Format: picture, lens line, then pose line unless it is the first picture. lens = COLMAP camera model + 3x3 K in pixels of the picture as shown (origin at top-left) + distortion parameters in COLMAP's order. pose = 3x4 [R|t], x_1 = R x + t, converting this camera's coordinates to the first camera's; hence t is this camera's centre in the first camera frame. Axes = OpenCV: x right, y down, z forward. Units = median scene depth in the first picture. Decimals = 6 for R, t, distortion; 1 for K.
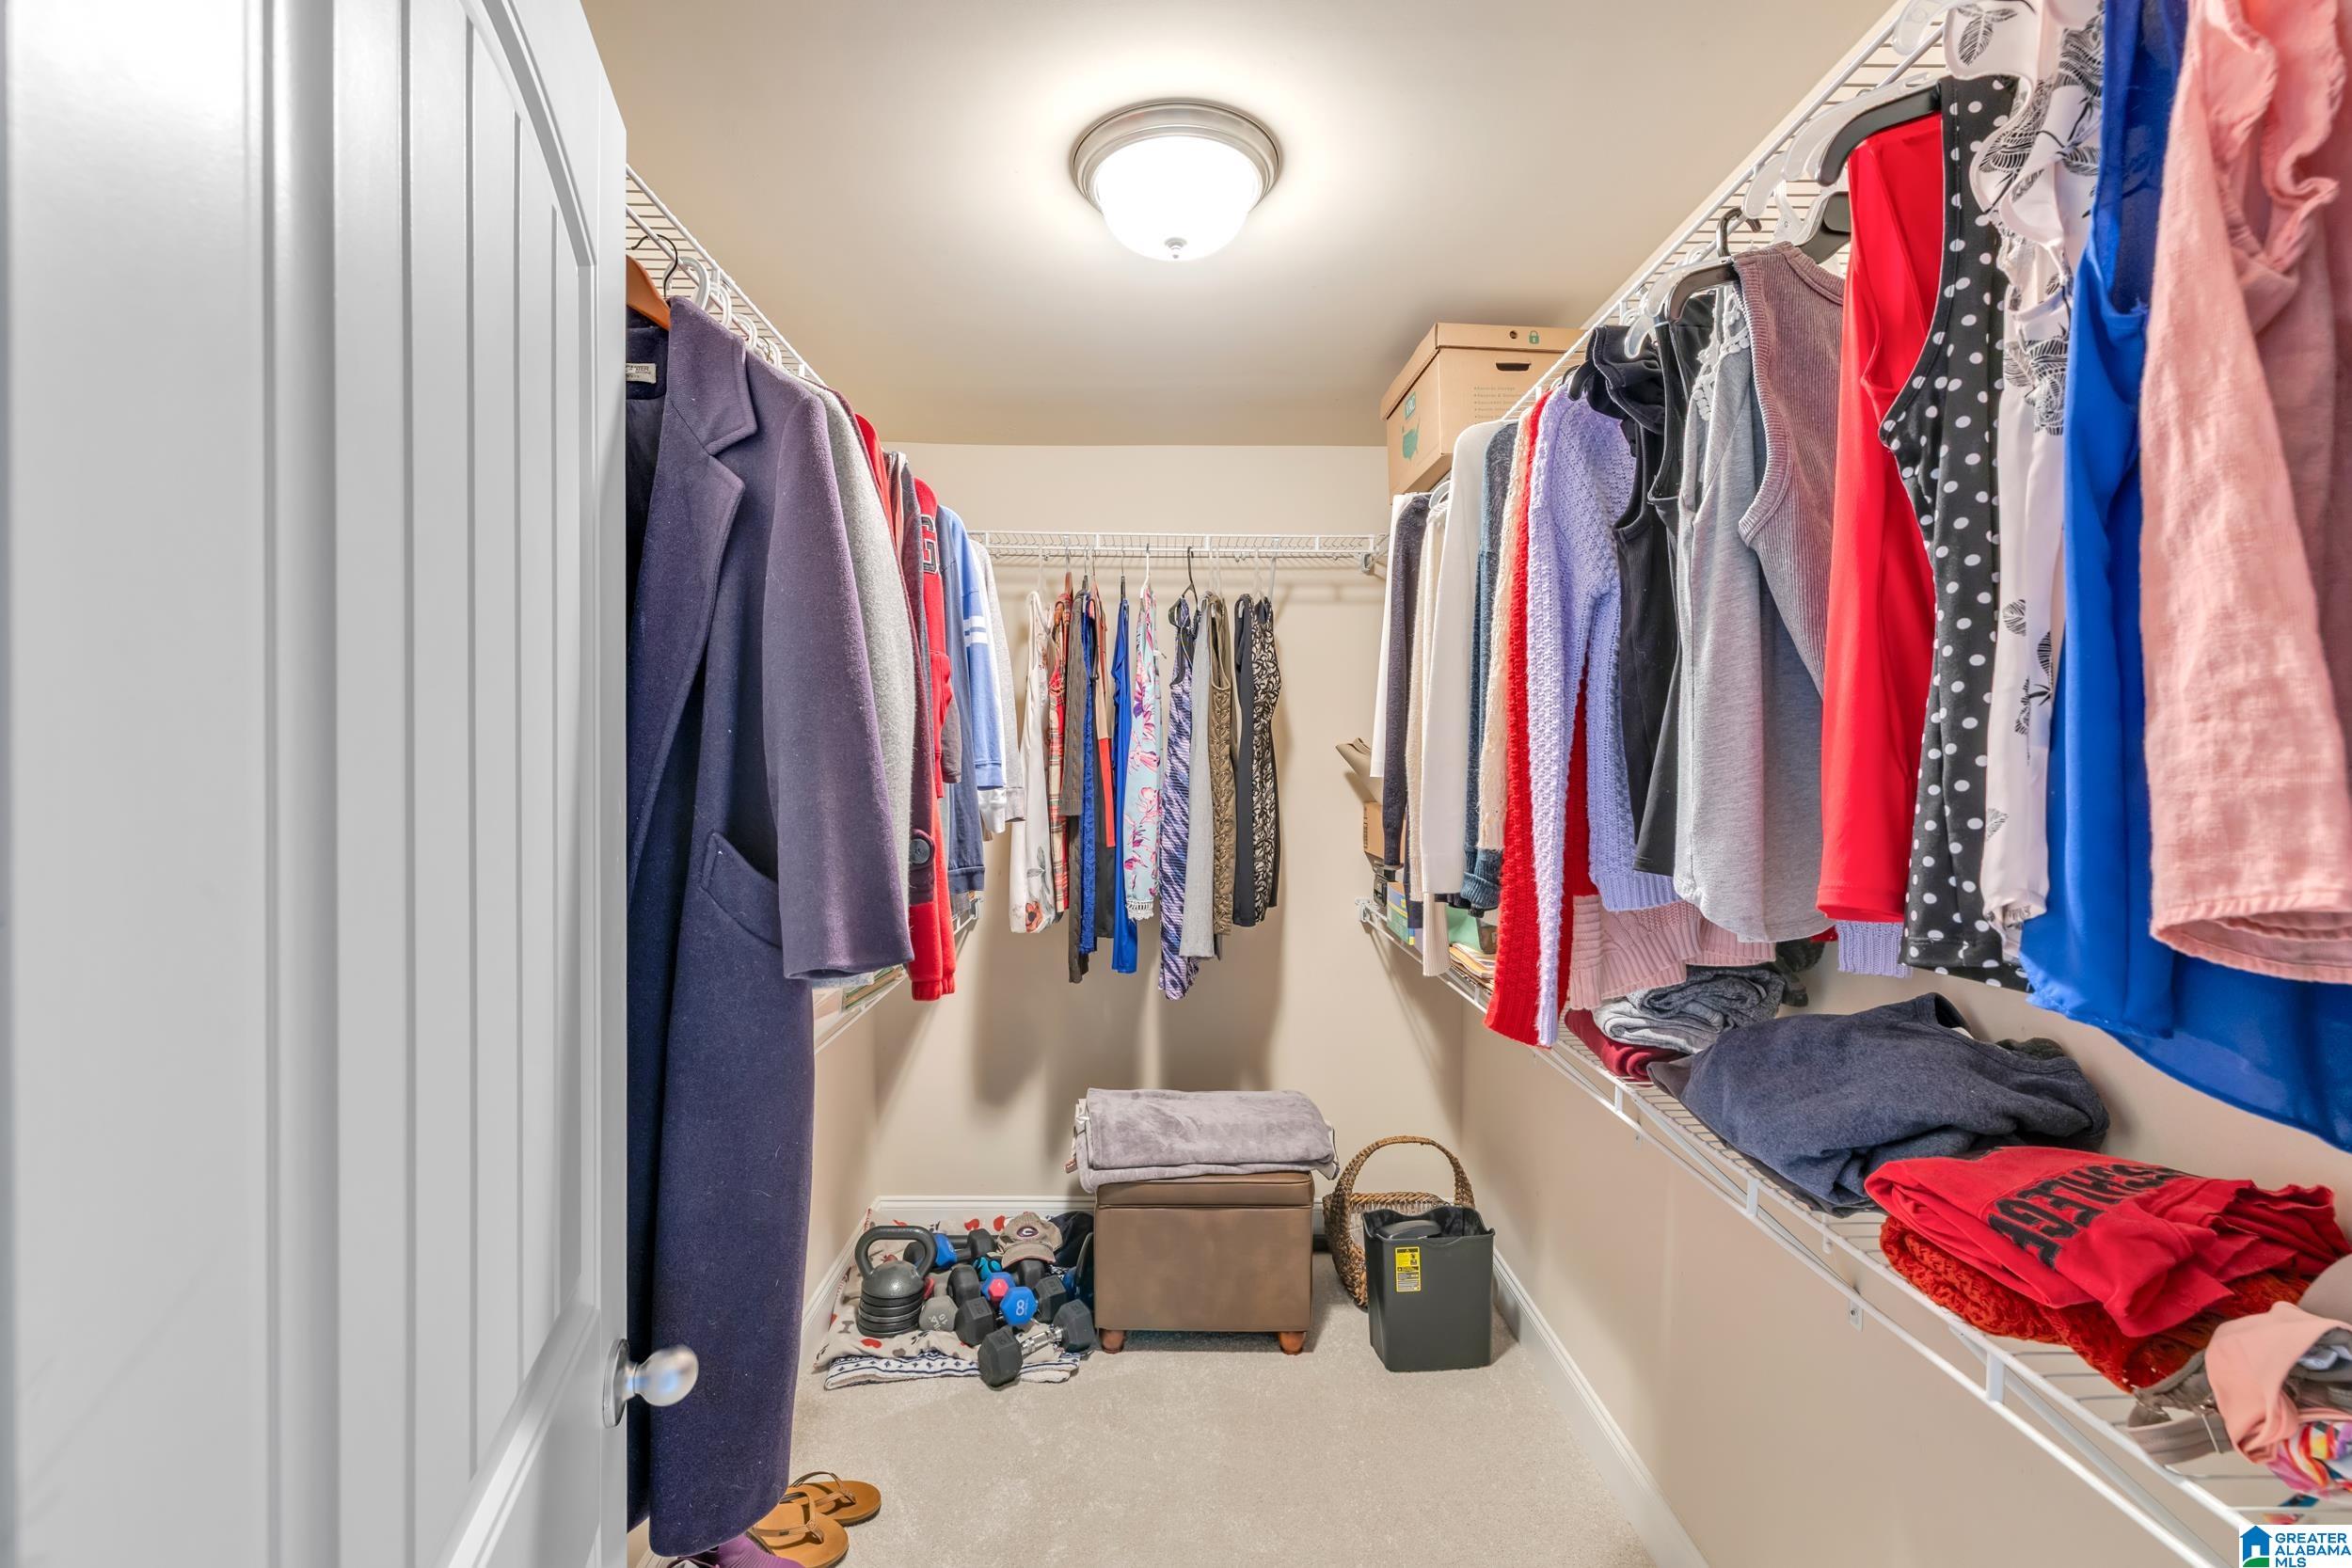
lens RADIAL K [[980.7, 0, 1175.6], [0, 980.7, 785.9], [0, 0, 1]] dist [-0.000936, -0.000135]
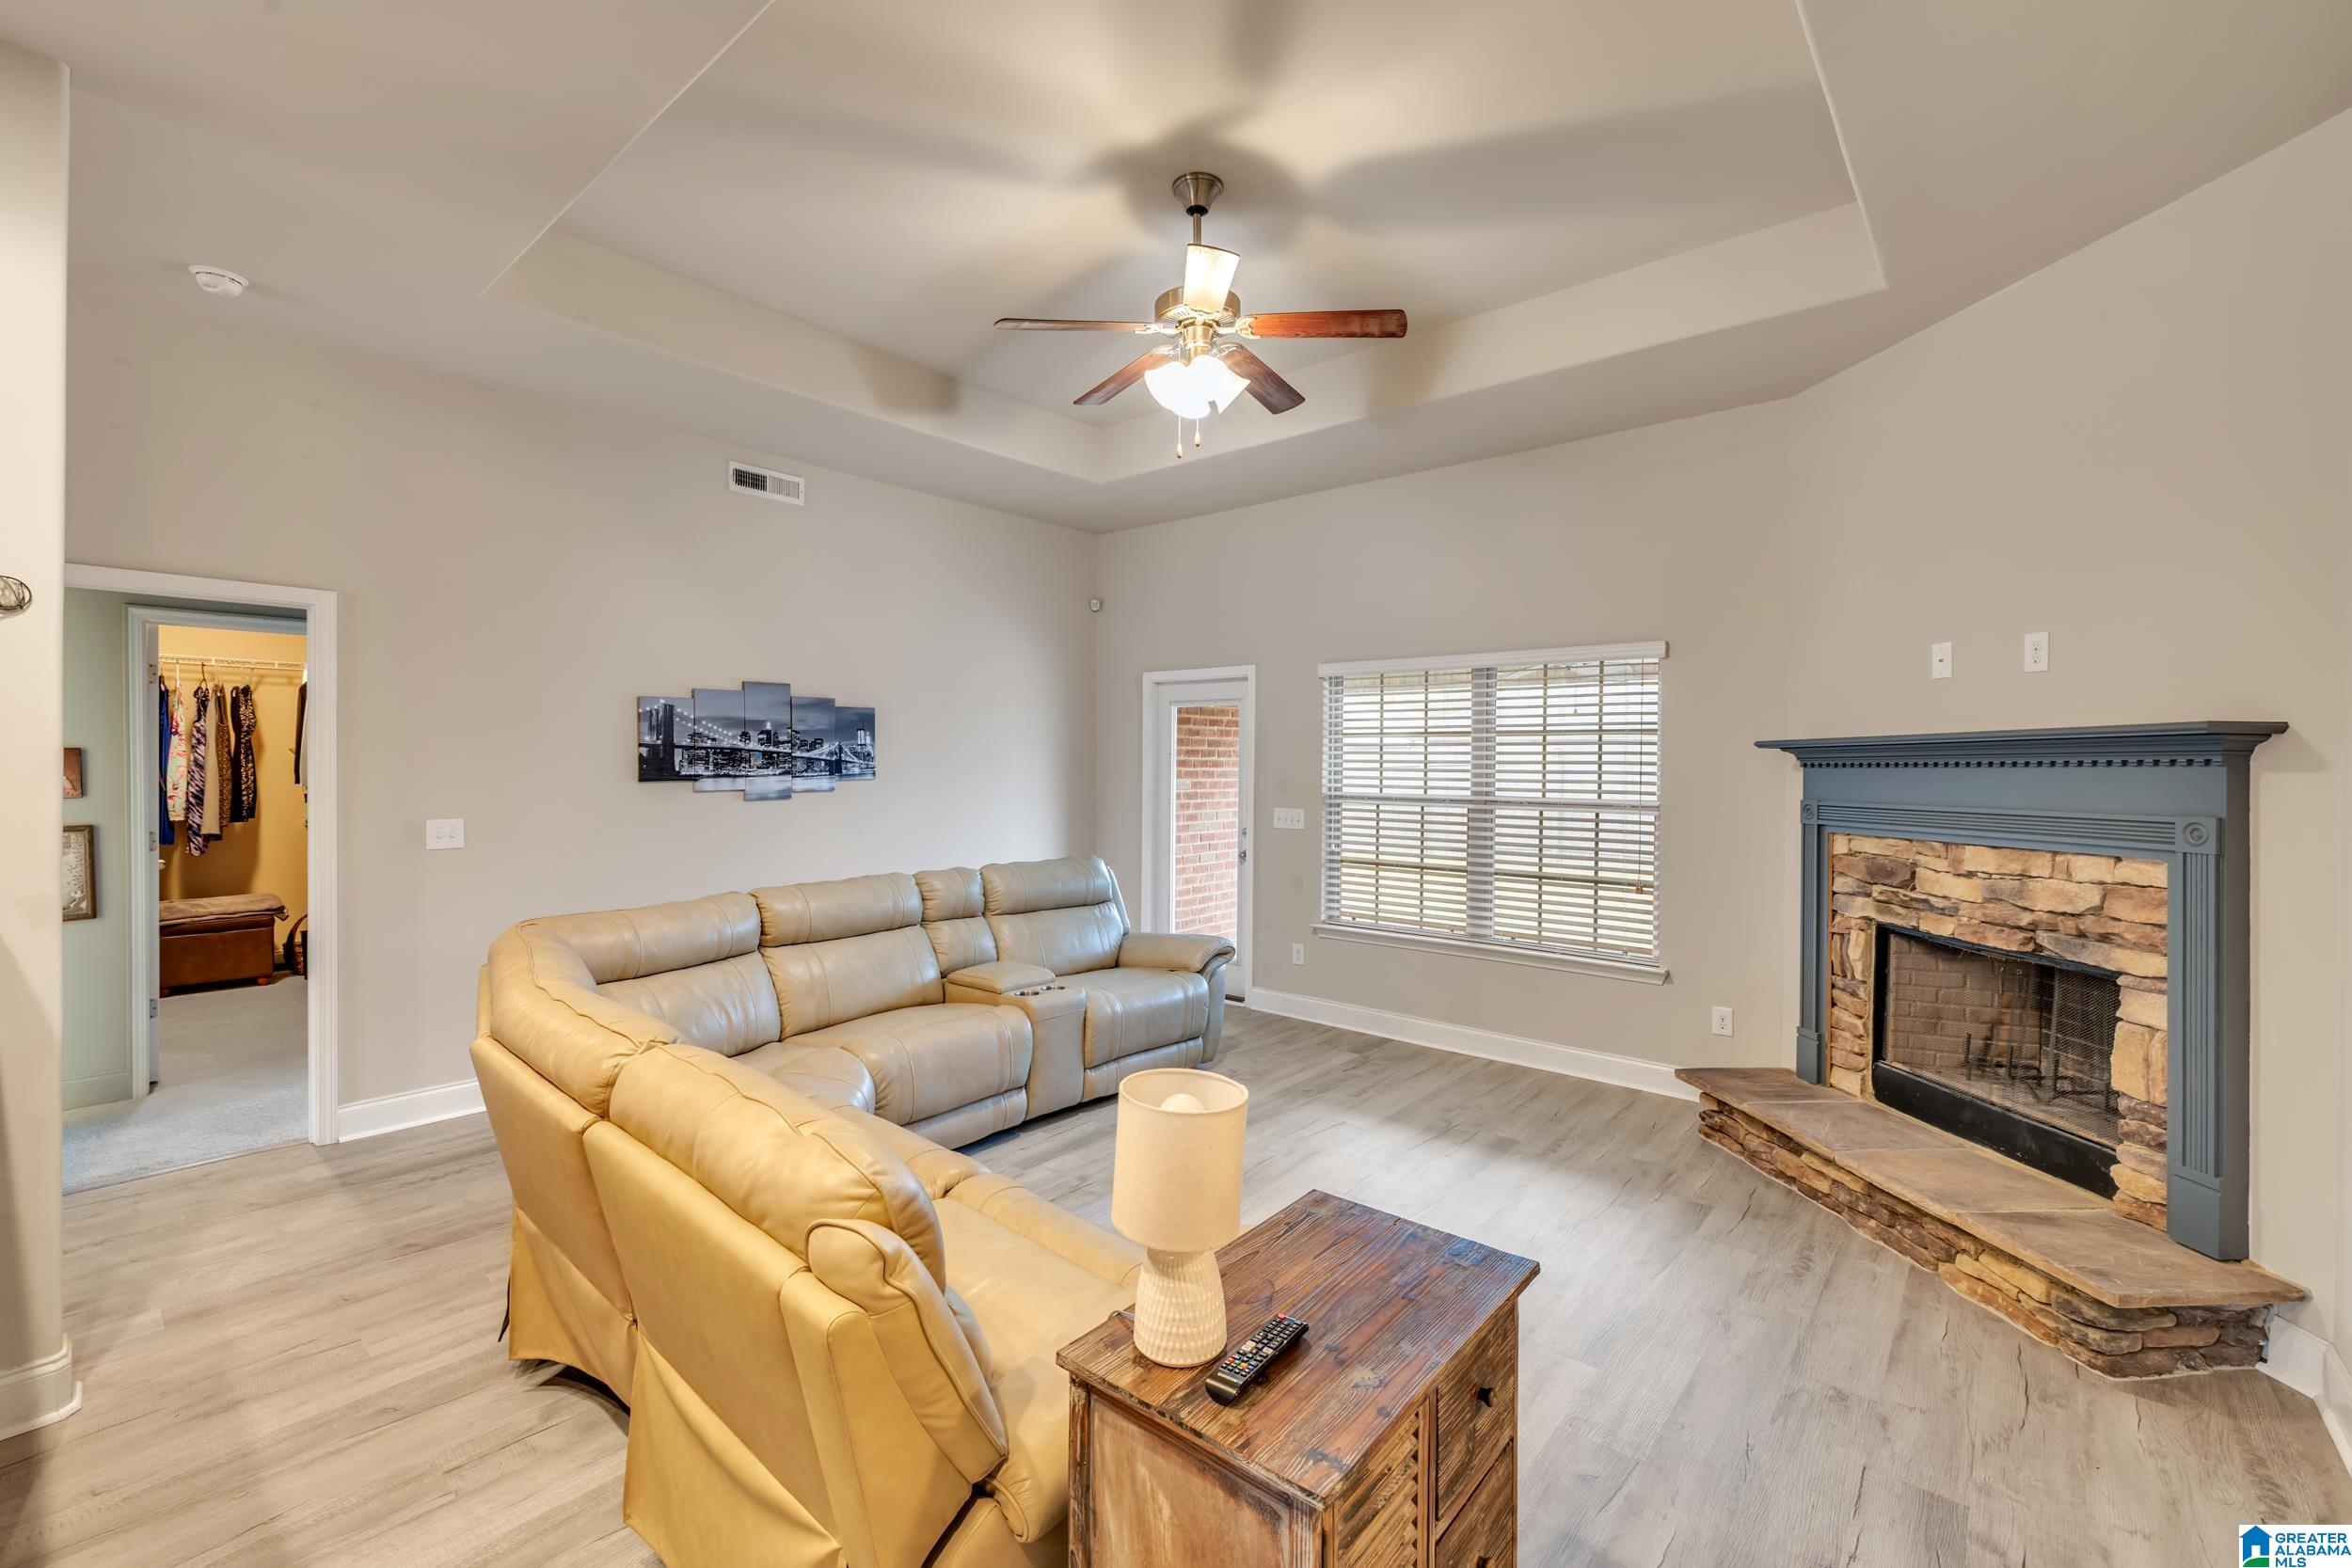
lens RADIAL K [[980.7, 0, 1166.4], [0, 980.7, 779.0], [0, 0, 1]] dist [-0.000936, -0.000135]
pose [[0.664030, -0.006260, 0.747680, -0.216308], [0.006221, 0.999977, 0.002847, 0.041569], [-0.747680, 0.002761, 0.664053, -2.350125]]
